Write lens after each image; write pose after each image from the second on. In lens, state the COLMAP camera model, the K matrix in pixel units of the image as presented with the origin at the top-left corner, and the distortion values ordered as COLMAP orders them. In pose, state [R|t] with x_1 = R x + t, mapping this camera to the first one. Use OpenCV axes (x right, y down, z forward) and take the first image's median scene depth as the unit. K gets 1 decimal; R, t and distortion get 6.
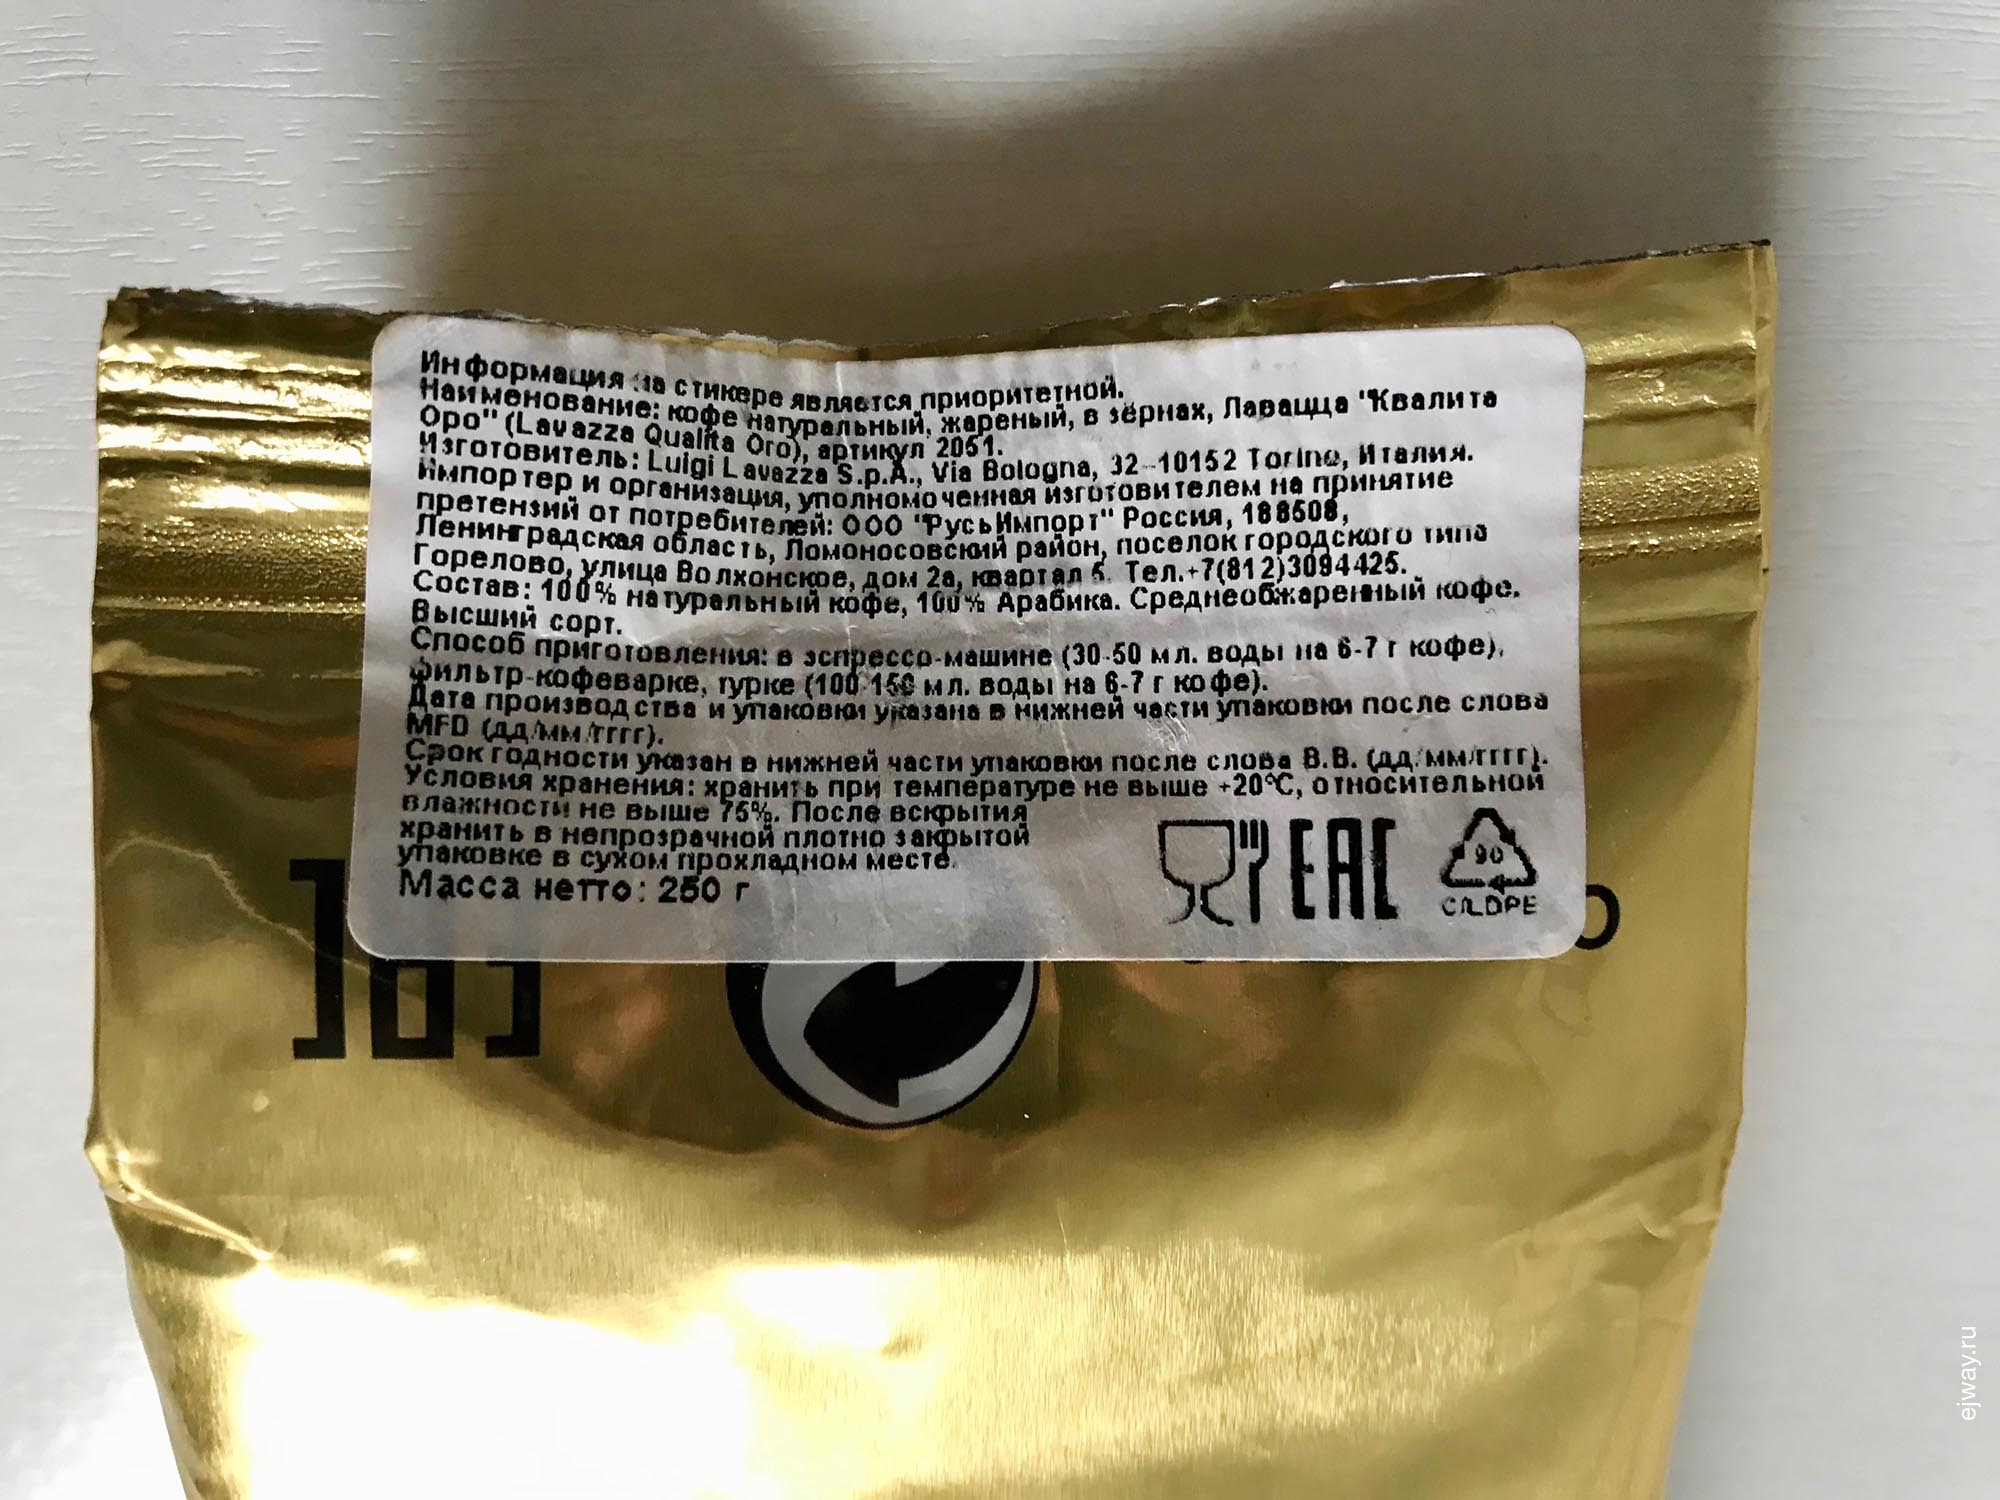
lens RADIAL K [[1614.3, 0, 992.5], [0, 1614.3, 748.4], [0, 0, 1]] dist [0.001509, 0.010770]
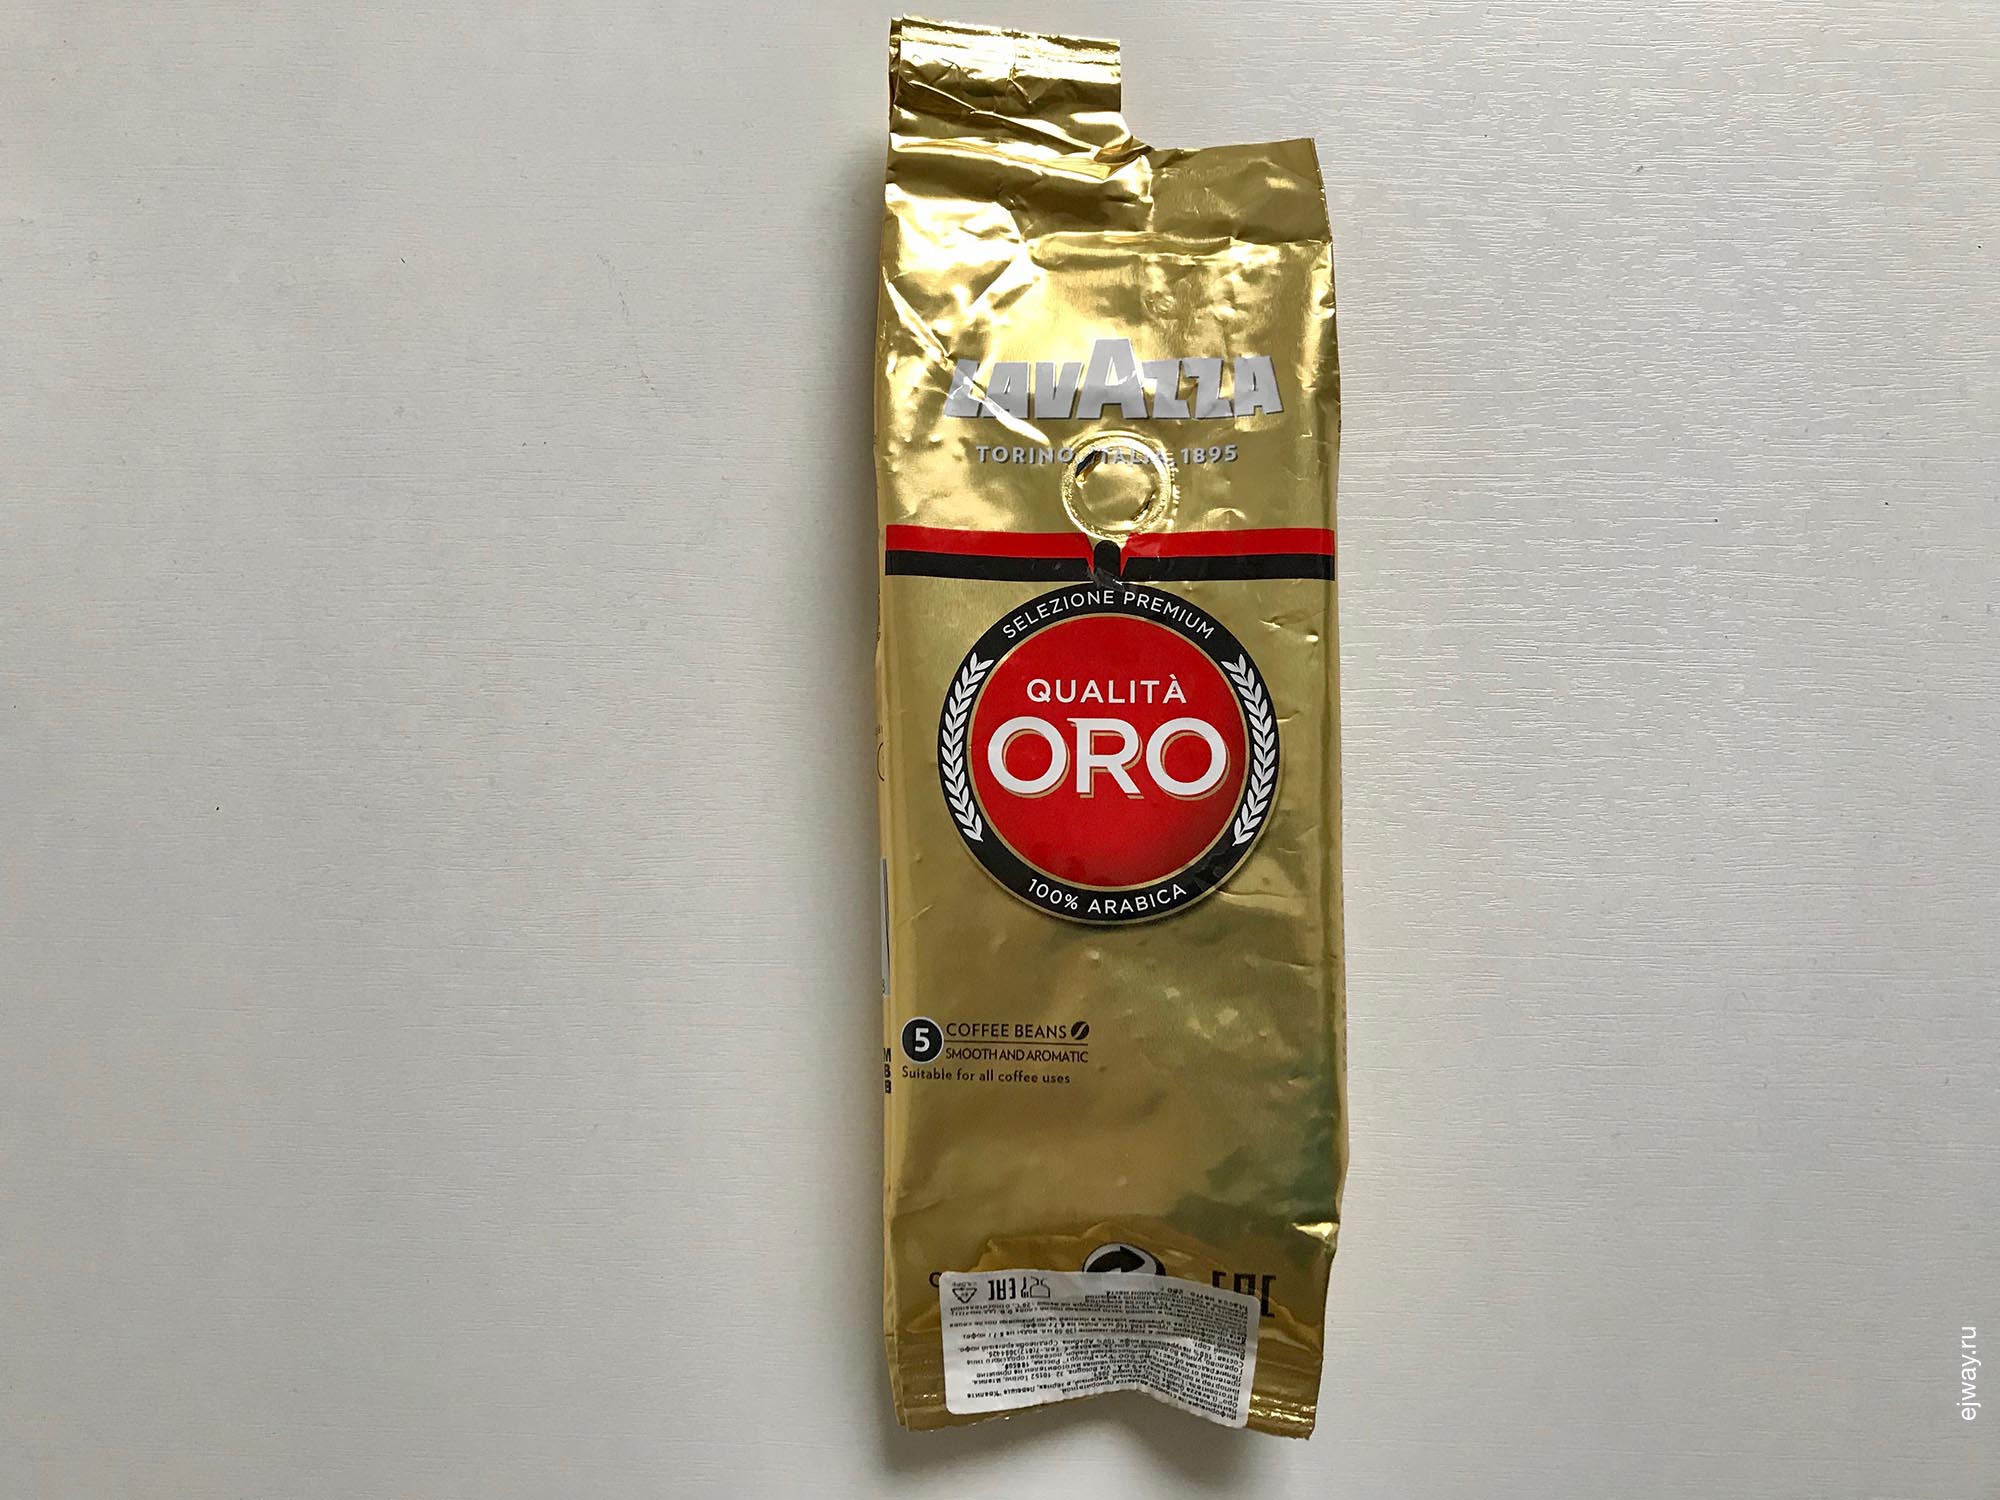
lens RADIAL K [[1614.3, 0, 998.2], [0, 1614.3, 753.0], [0, 0, 1]] dist [0.001509, 0.010770]
pose [[-0.997946, -0.005009, 0.063861, -0.009779], [-0.017523, -0.937562, -0.347377, 2.567620], [0.061613, -0.347783, 0.935548, -2.104419]]
